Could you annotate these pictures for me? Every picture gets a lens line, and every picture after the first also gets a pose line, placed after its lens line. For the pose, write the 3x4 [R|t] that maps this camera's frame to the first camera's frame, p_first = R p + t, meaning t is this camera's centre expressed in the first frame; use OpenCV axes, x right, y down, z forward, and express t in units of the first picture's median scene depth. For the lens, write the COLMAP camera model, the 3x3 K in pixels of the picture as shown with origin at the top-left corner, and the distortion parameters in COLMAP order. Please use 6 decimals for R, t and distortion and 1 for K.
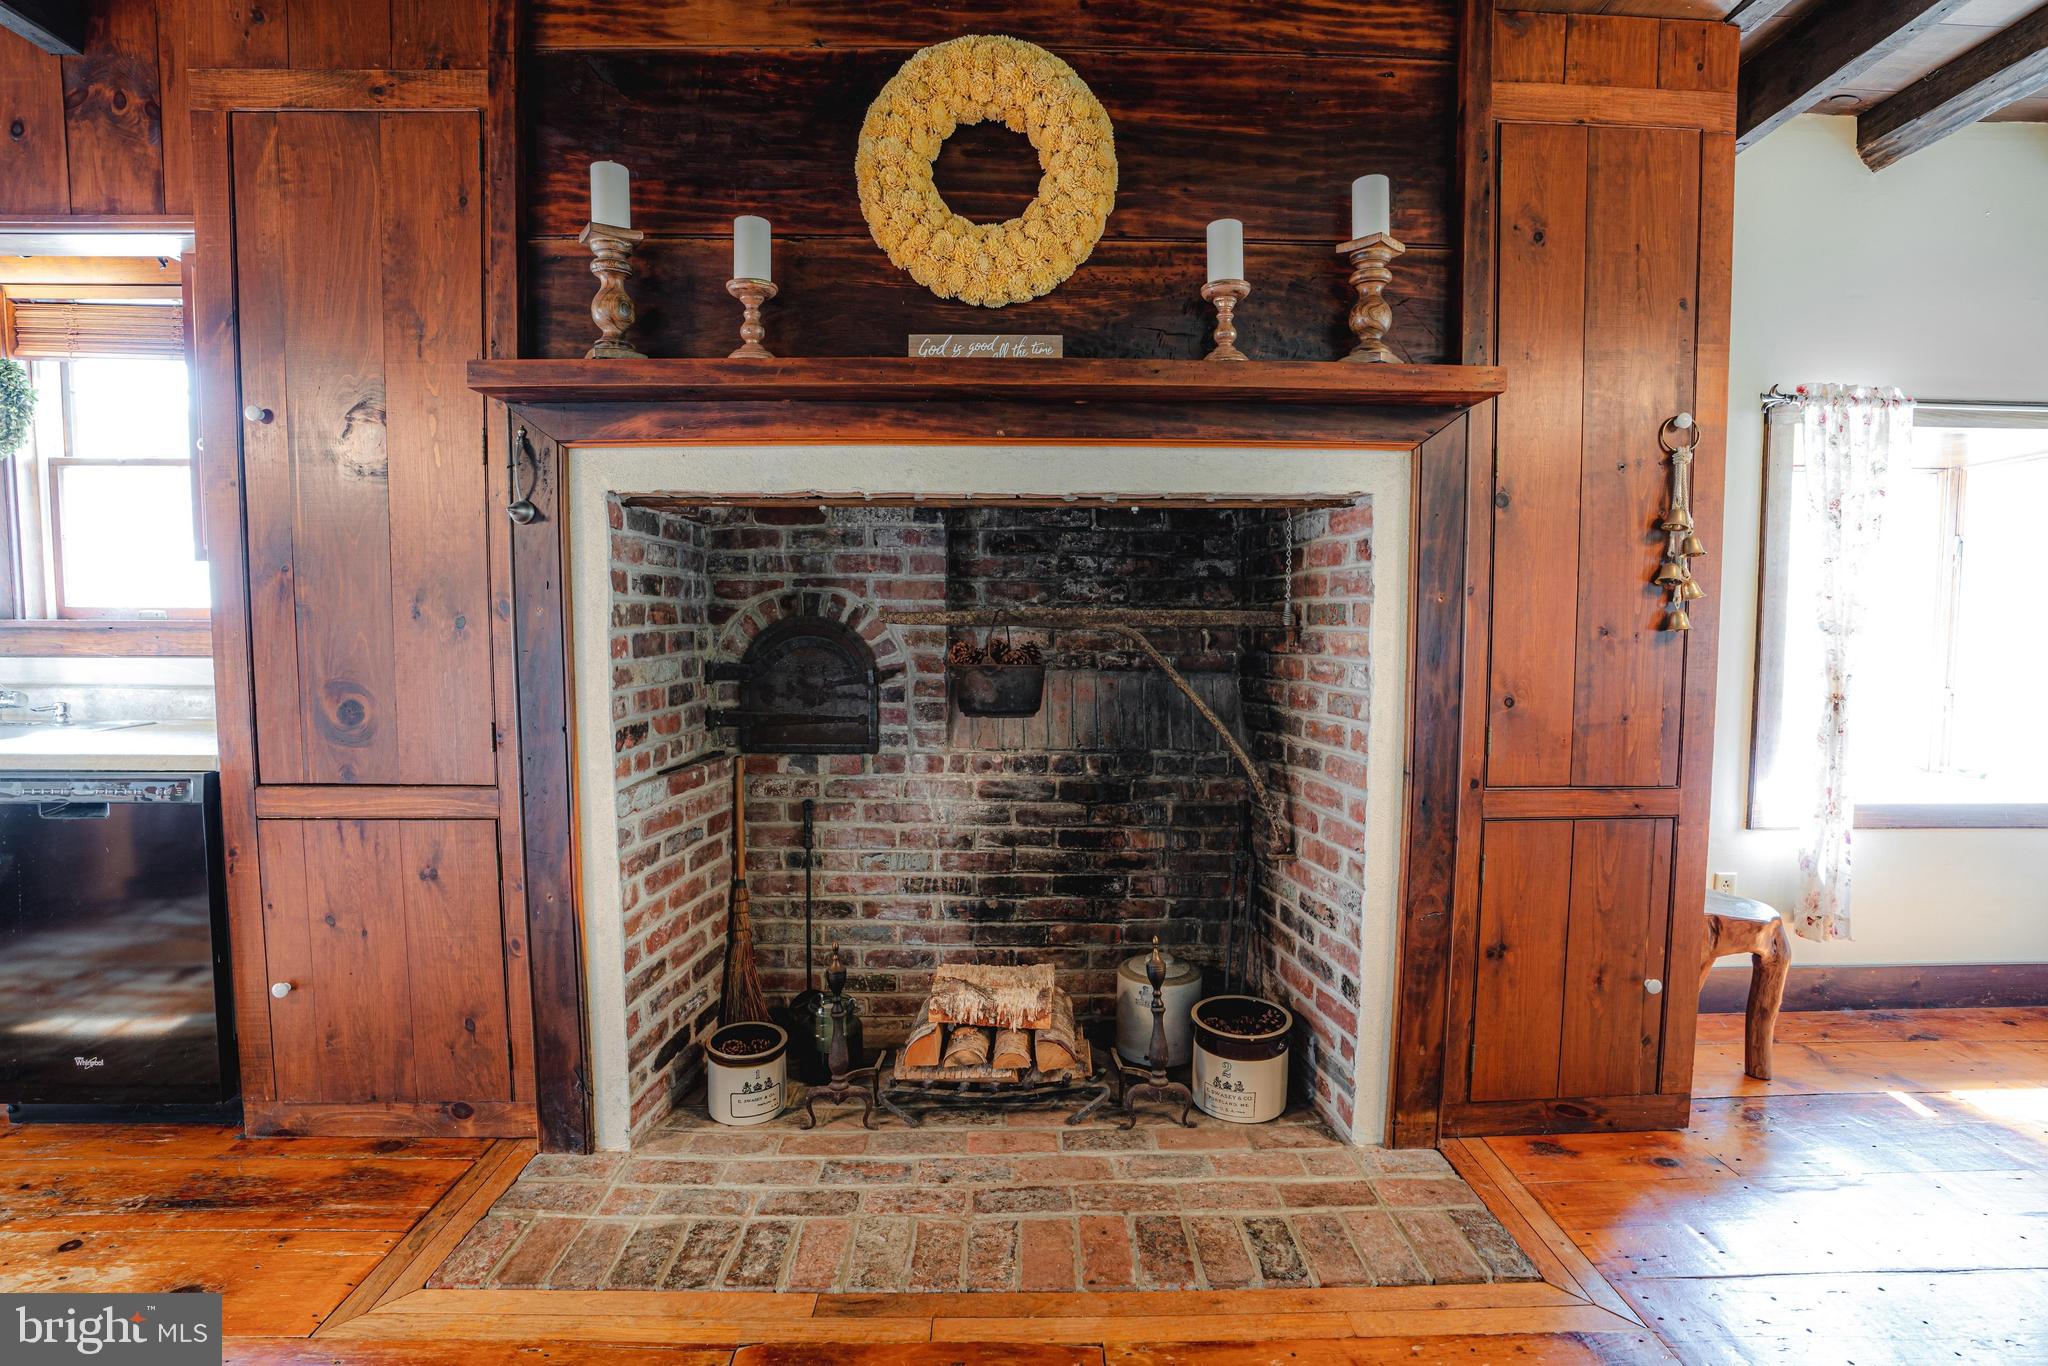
lens RADIAL K [[976.1, 0, 1008.1], [0, 976.1, 678.6], [0, 0, 1]] dist [-0.053699, 0.013441]
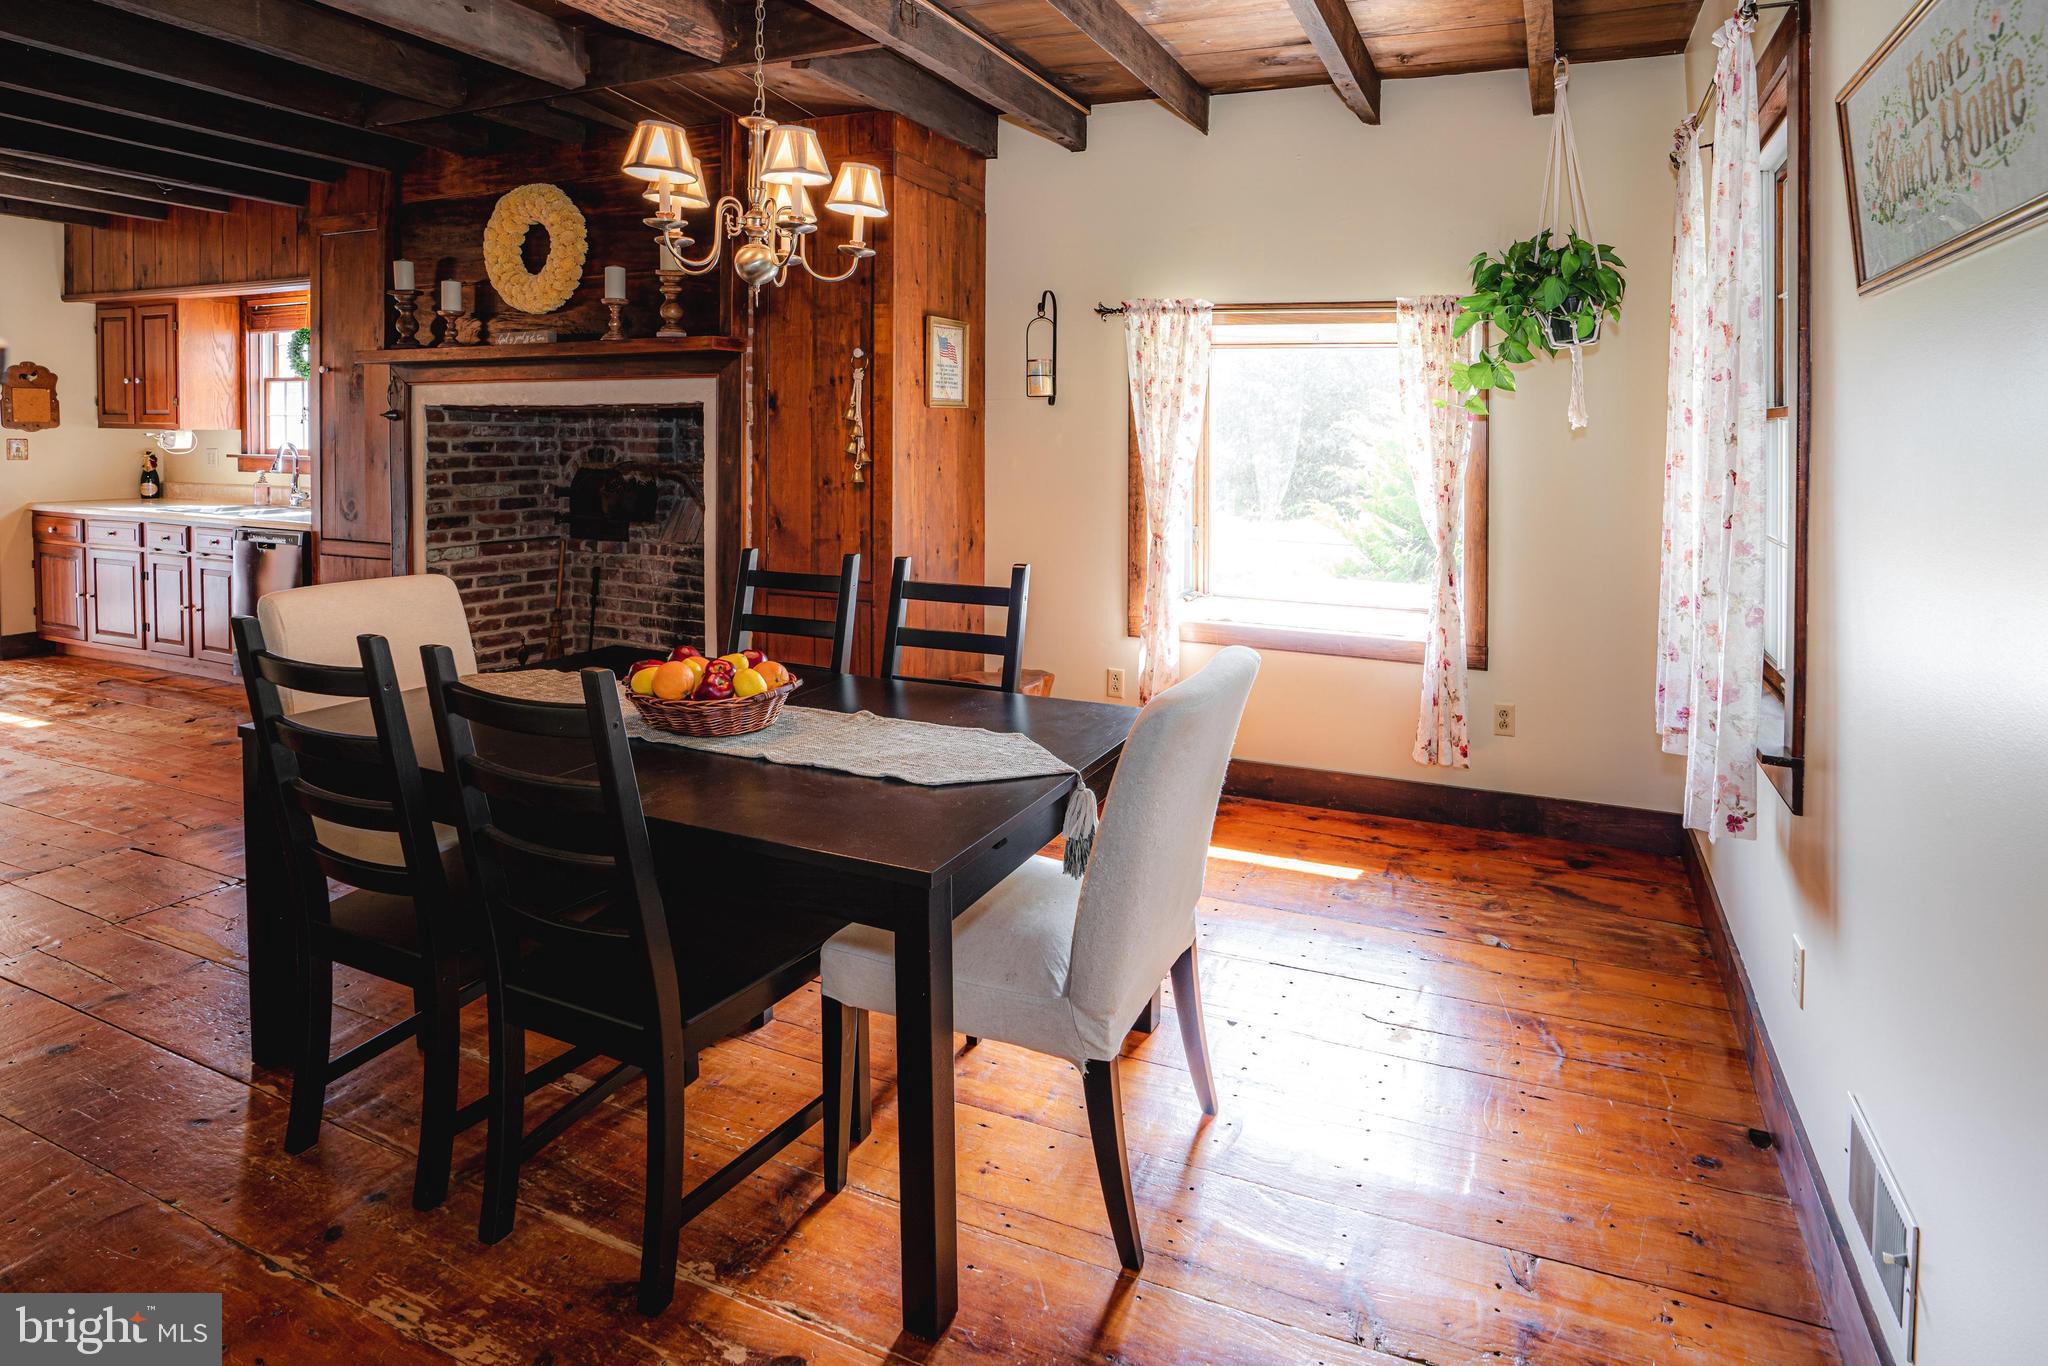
lens RADIAL K [[976.1, 0, 1143.0], [0, 976.1, 431.1], [0, 0, 1]] dist [-0.053699, 0.013441]
pose [[0.934309, 0.004689, -0.356432, 1.662774], [-0.031024, 0.997189, -0.068202, -0.038475], [0.355111, 0.074780, 0.931829, -0.344853]]
